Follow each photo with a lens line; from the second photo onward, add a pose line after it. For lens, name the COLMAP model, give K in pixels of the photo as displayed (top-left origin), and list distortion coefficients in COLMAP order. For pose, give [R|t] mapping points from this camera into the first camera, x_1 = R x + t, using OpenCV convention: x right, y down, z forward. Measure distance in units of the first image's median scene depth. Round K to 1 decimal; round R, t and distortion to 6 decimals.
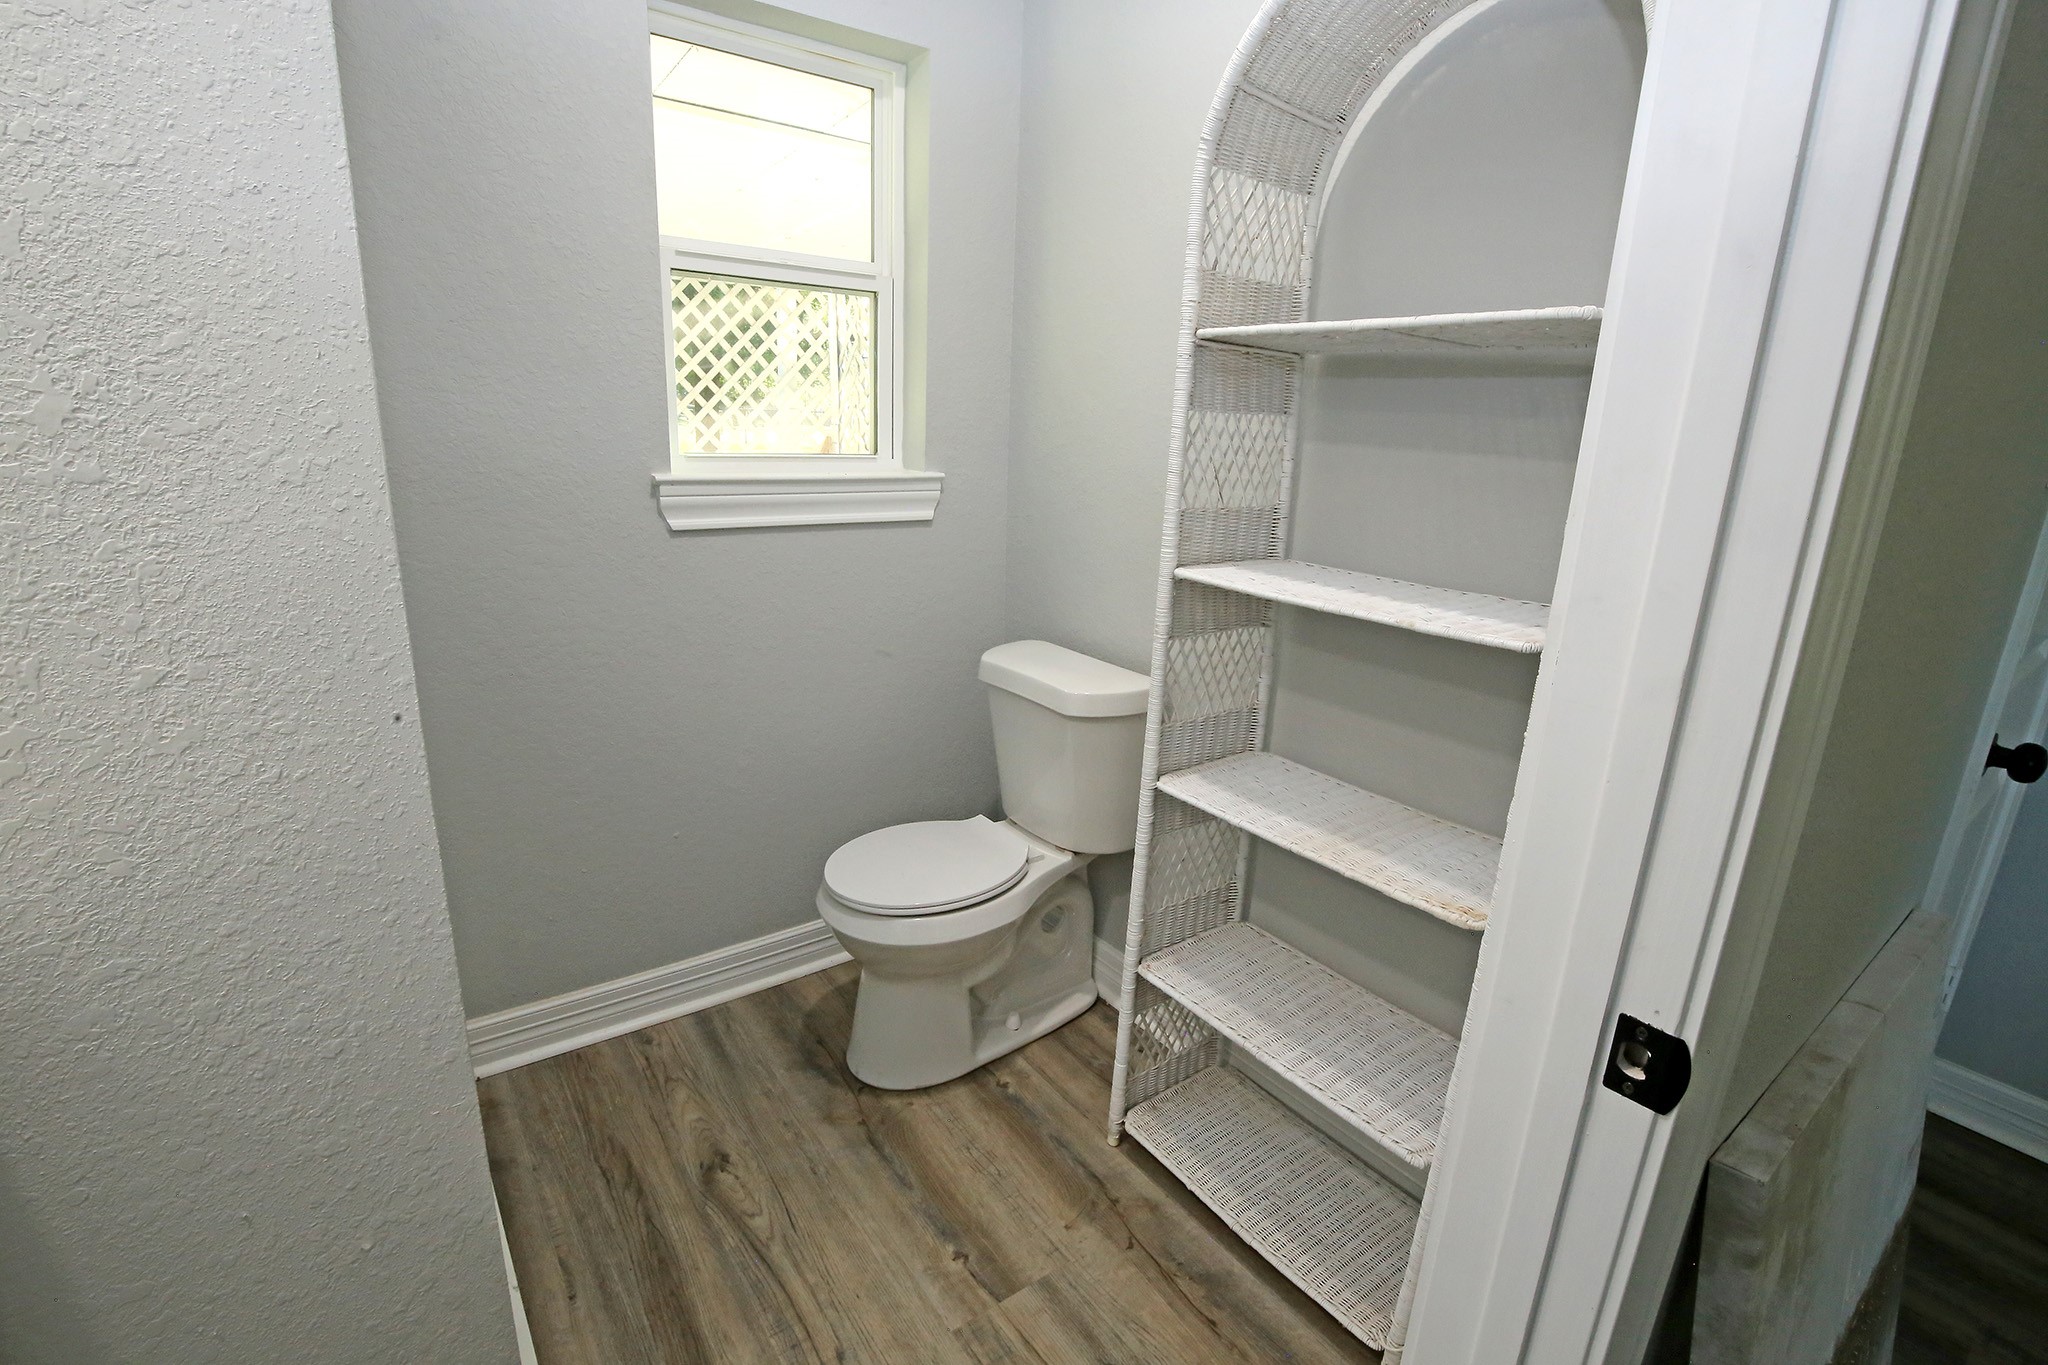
lens RADIAL K [[939.9, 0, 1026.6], [0, 939.9, 675.7], [0, 0, 1]] dist [-0.038510, 0.007879]
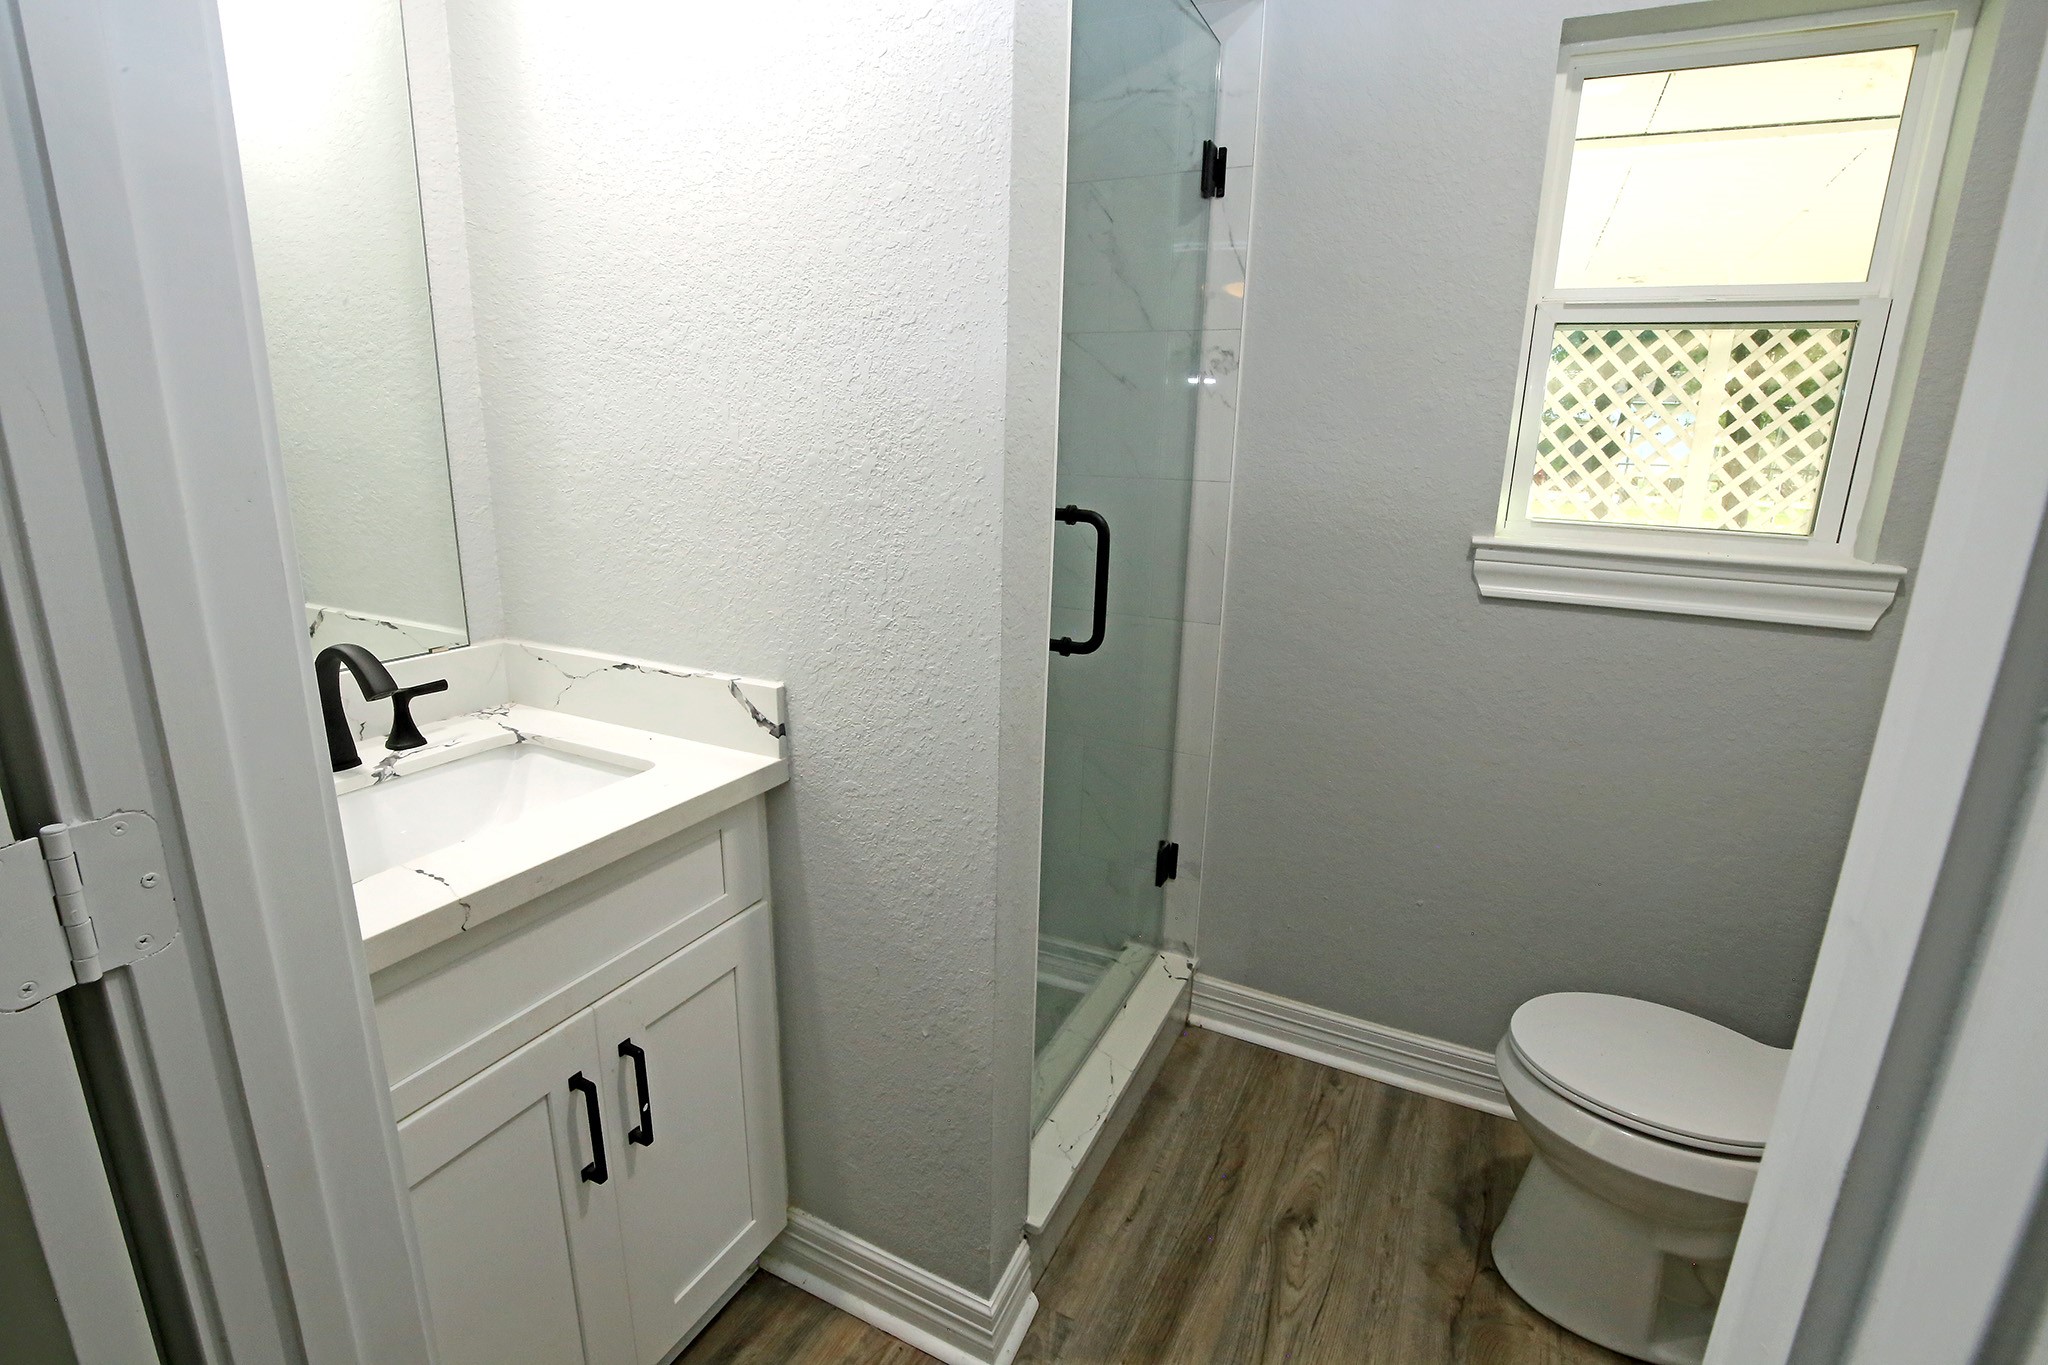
lens RADIAL K [[939.9, 0, 1026.6], [0, 939.9, 675.7], [0, 0, 1]] dist [-0.038510, 0.007879]
pose [[0.460474, 0.193539, -0.866318, 0.259704], [-0.245706, 0.965600, 0.085119, -0.044463], [0.852990, 0.173664, 0.492187, 0.151151]]
